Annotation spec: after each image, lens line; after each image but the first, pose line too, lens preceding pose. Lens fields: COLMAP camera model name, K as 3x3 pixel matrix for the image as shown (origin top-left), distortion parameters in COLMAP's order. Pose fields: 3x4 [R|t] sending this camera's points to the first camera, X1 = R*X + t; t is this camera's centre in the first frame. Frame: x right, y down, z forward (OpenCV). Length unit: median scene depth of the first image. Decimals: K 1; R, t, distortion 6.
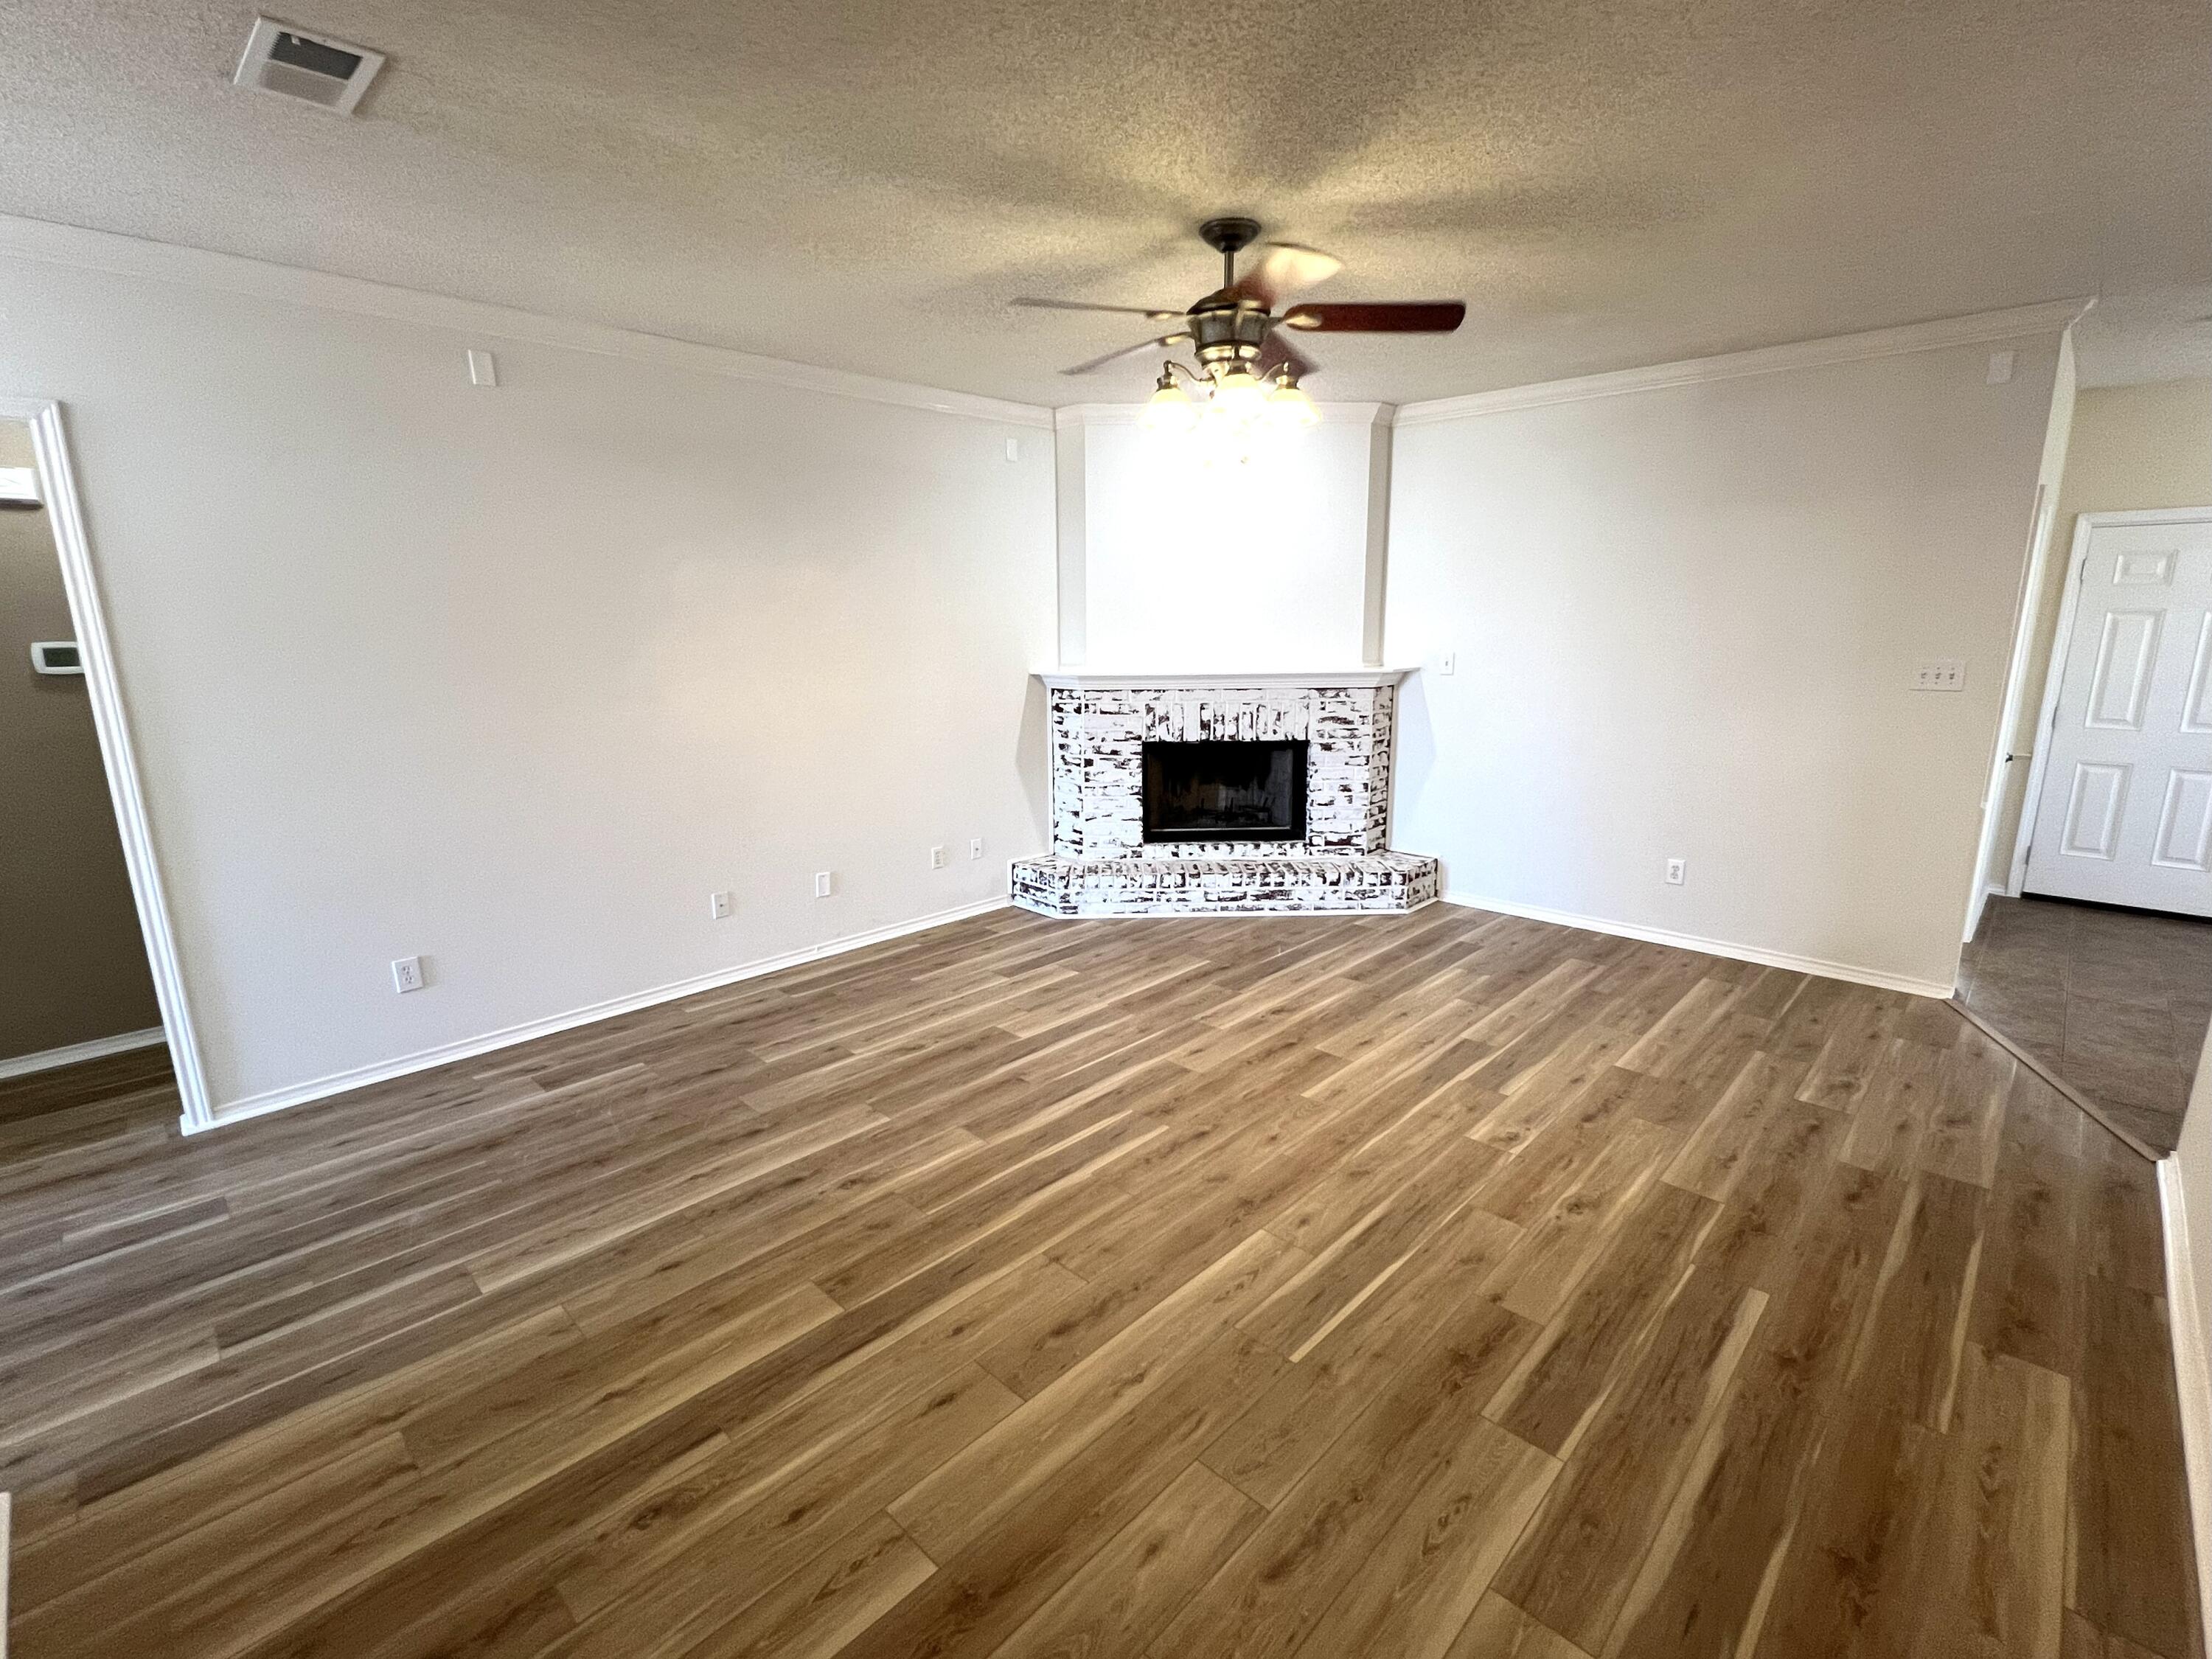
lens RADIAL K [[999.7, 0, 1106.0], [0, 999.7, 829.5], [0, 0, 1]] dist [-0.000075, -0.000003]
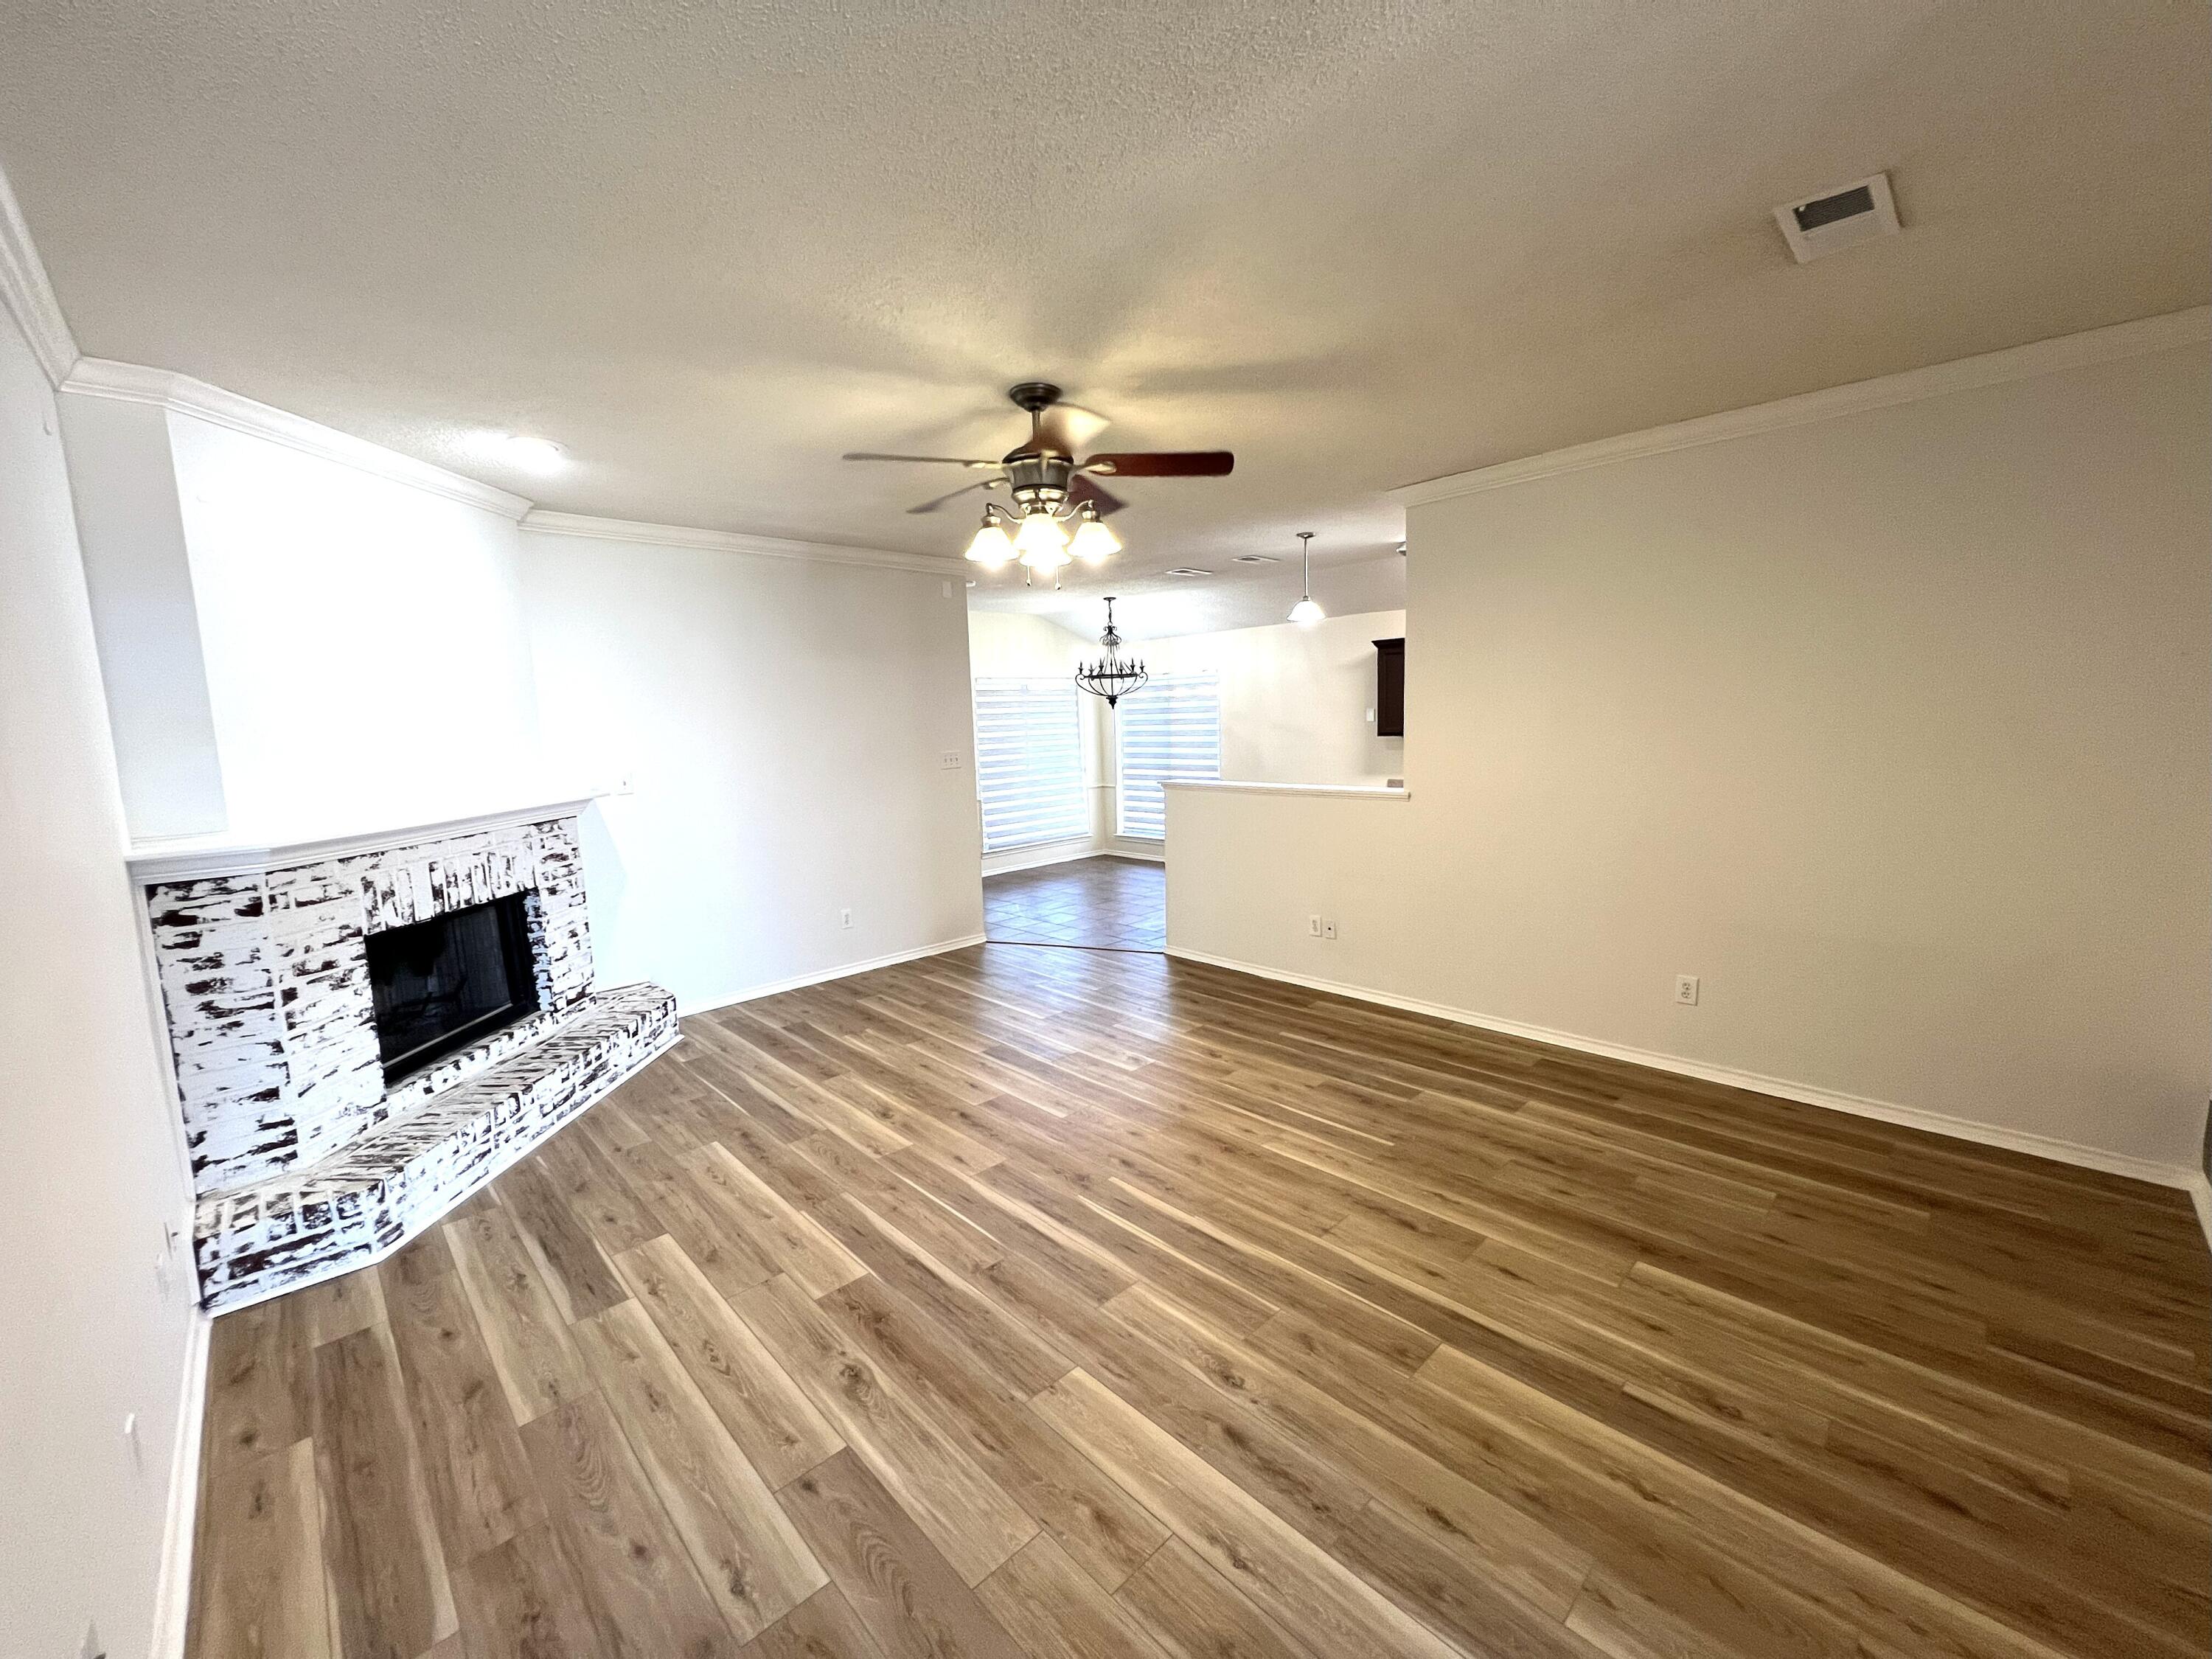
lens RADIAL K [[875.6, 0, 1100.2], [0, 875.6, 823.1], [0, 0, 1]] dist [-0.000028, -0.000004]
pose [[0.043931, -0.113144, 0.992607, -0.561446], [0.242665, 0.965019, 0.099260, -0.115013], [-0.969115, 0.236510, 0.069850, 0.570831]]
